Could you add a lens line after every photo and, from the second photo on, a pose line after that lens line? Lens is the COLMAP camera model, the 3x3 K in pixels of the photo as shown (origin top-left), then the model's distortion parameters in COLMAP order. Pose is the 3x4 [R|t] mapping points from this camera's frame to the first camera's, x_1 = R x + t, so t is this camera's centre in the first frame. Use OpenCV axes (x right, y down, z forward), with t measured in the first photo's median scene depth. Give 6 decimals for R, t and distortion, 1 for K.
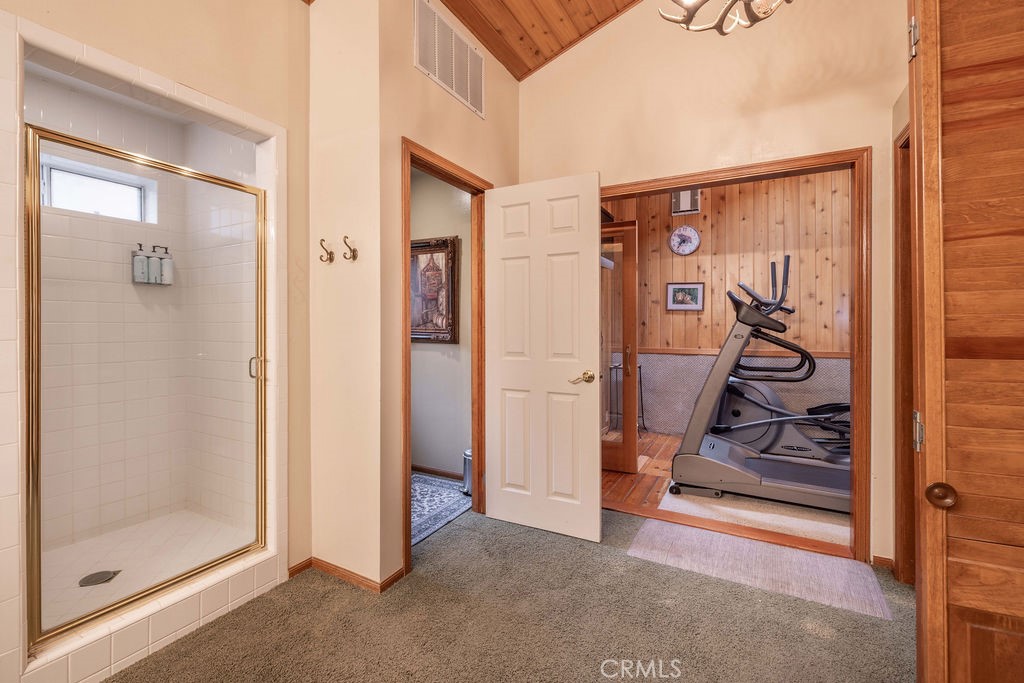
lens RADIAL K [[437.2, 0, 523.3], [0, 437.2, 329.8], [0, 0, 1]] dist [-0.000490, 0.000075]
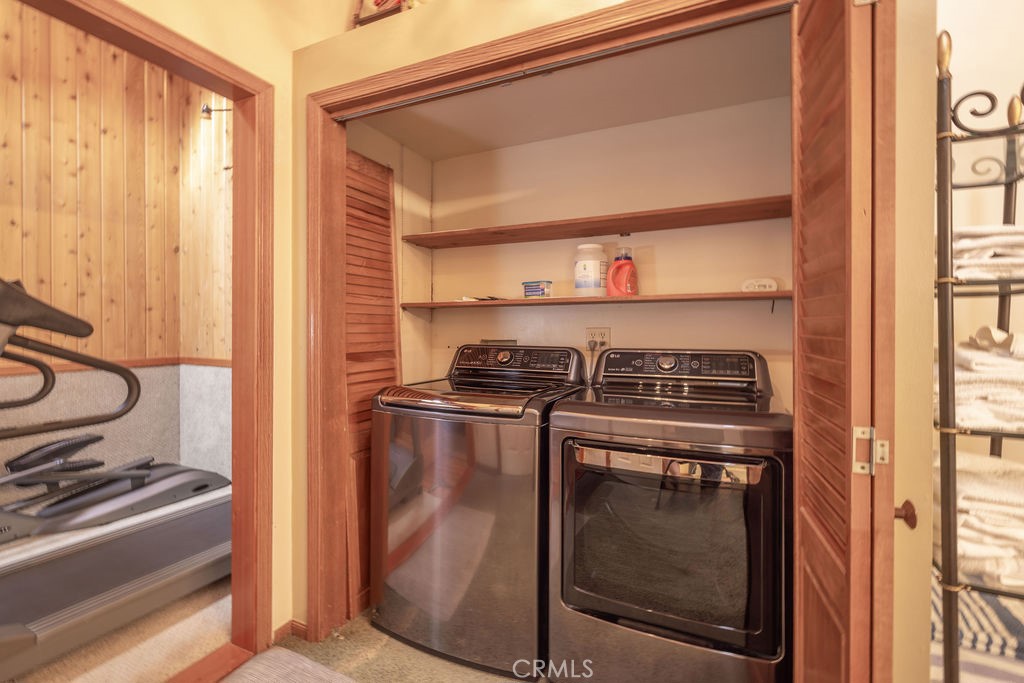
lens RADIAL K [[437.2, 0, 511.4], [0, 437.2, 333.2], [0, 0, 1]] dist [-0.000490, 0.000075]
pose [[-0.041503, -0.005365, 0.999124, 0.024936], [0.003348, 0.999979, 0.005509, -0.000130], [-0.999133, 0.003574, -0.041484, 0.489894]]
